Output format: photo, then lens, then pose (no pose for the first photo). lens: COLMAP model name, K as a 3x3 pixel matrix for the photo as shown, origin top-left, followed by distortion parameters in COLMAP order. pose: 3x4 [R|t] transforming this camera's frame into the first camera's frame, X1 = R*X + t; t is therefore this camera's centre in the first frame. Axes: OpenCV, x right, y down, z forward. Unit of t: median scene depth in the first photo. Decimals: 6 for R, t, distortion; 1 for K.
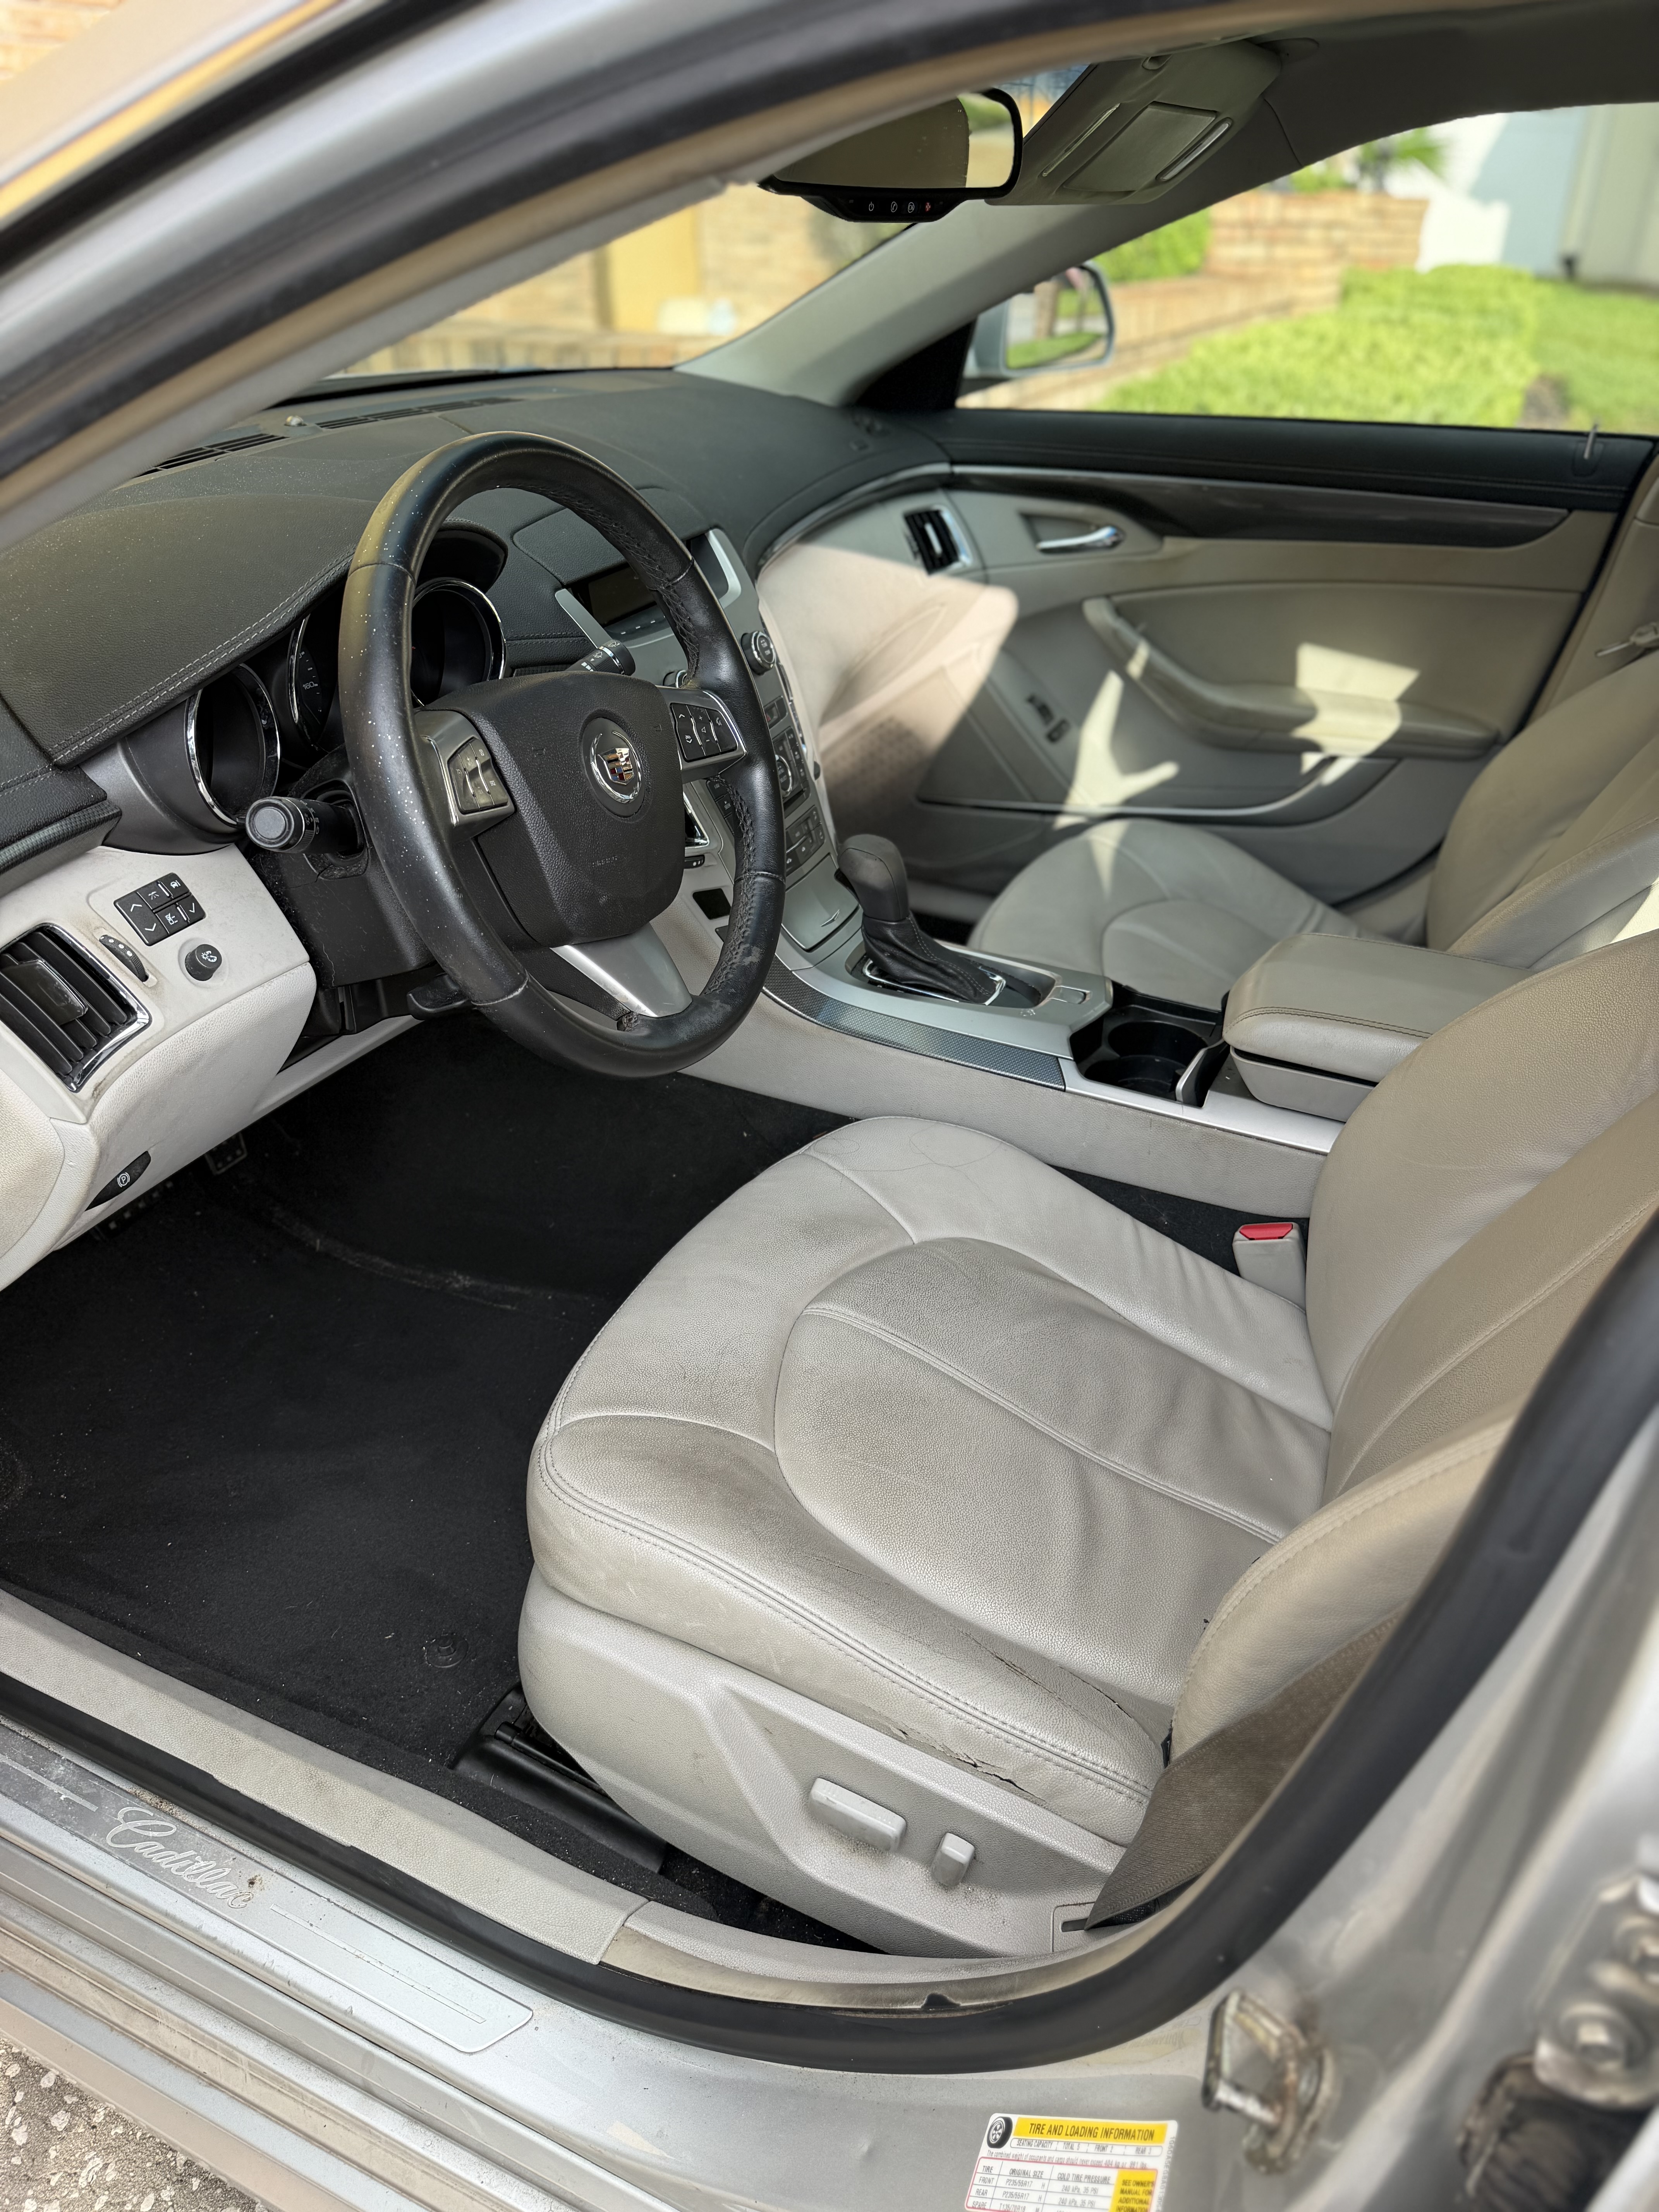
lens RADIAL K [[1475.0, 0, 829.5], [0, 1475.0, 1106.0], [0, 0, 1]] dist [0.101418, -0.203688]
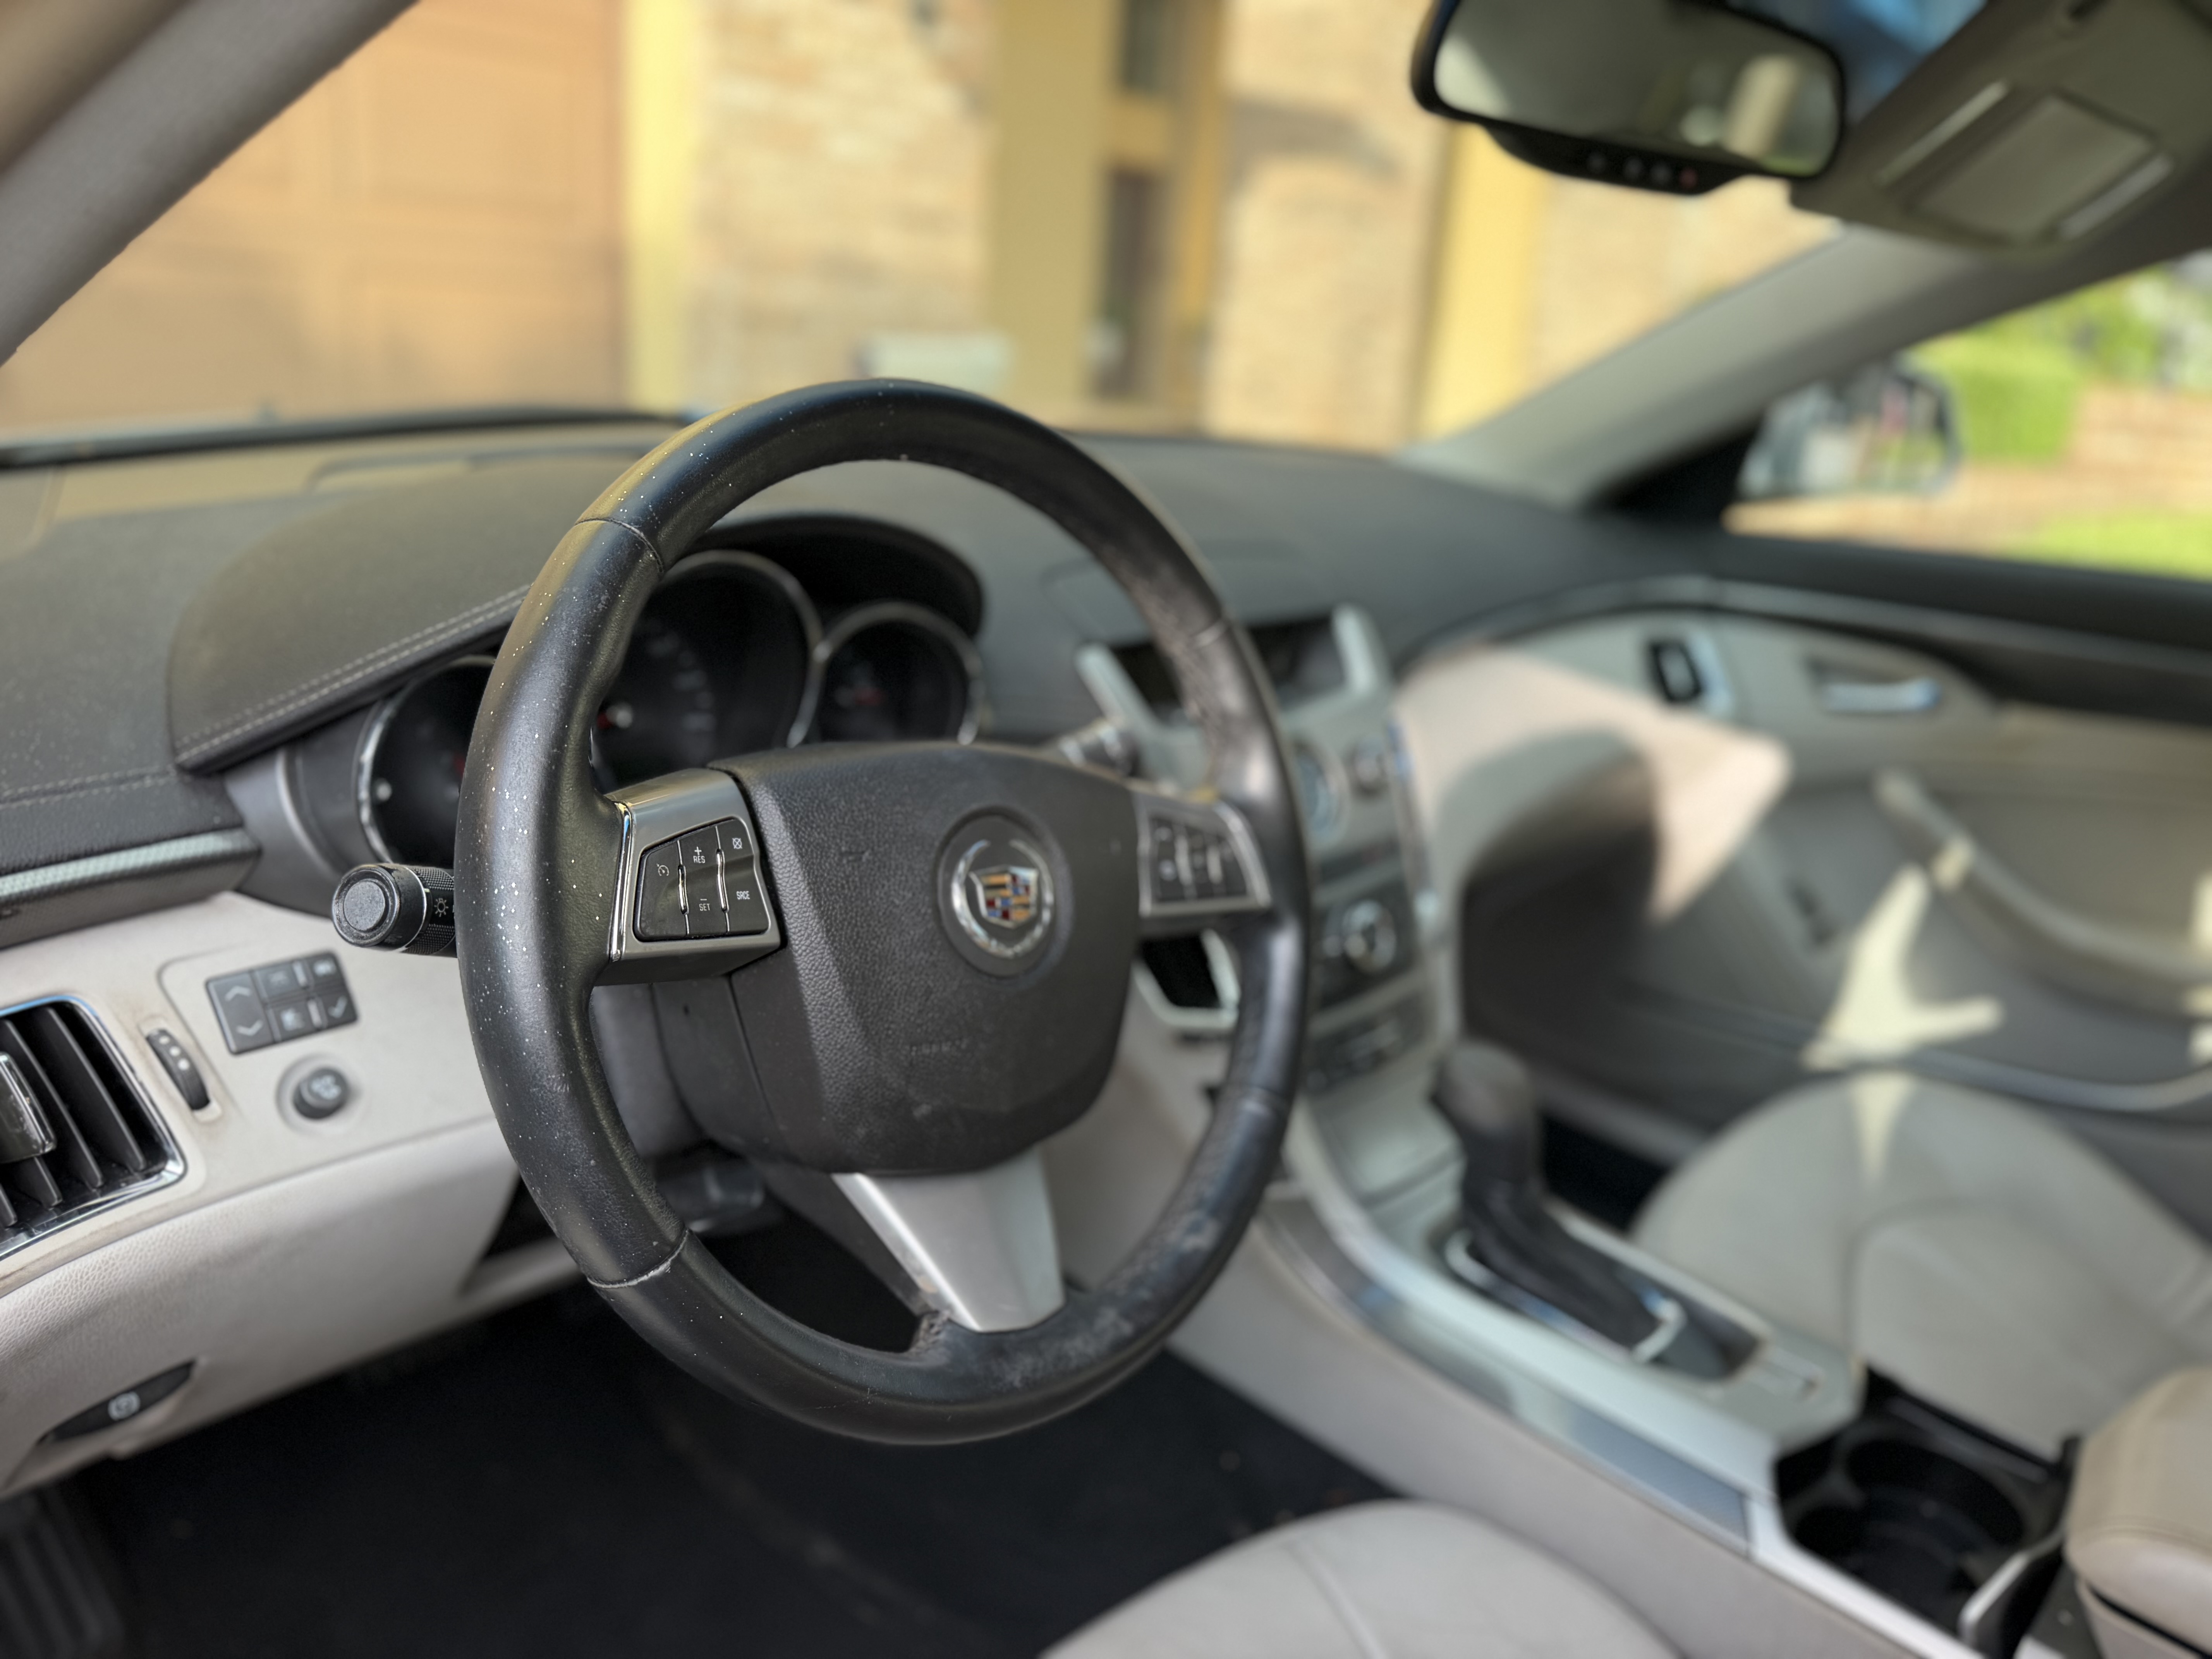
lens RADIAL K [[1662.9, 0, 1106.0], [0, 1662.9, 829.5], [0, 0, 1]] dist [0.084206, -0.124248]
pose [[0.953762, 0.147258, -0.262016, 0.048778], [-0.209240, 0.951128, -0.227099, -0.075239], [0.215768, 0.271422, 0.937963, 0.251054]]
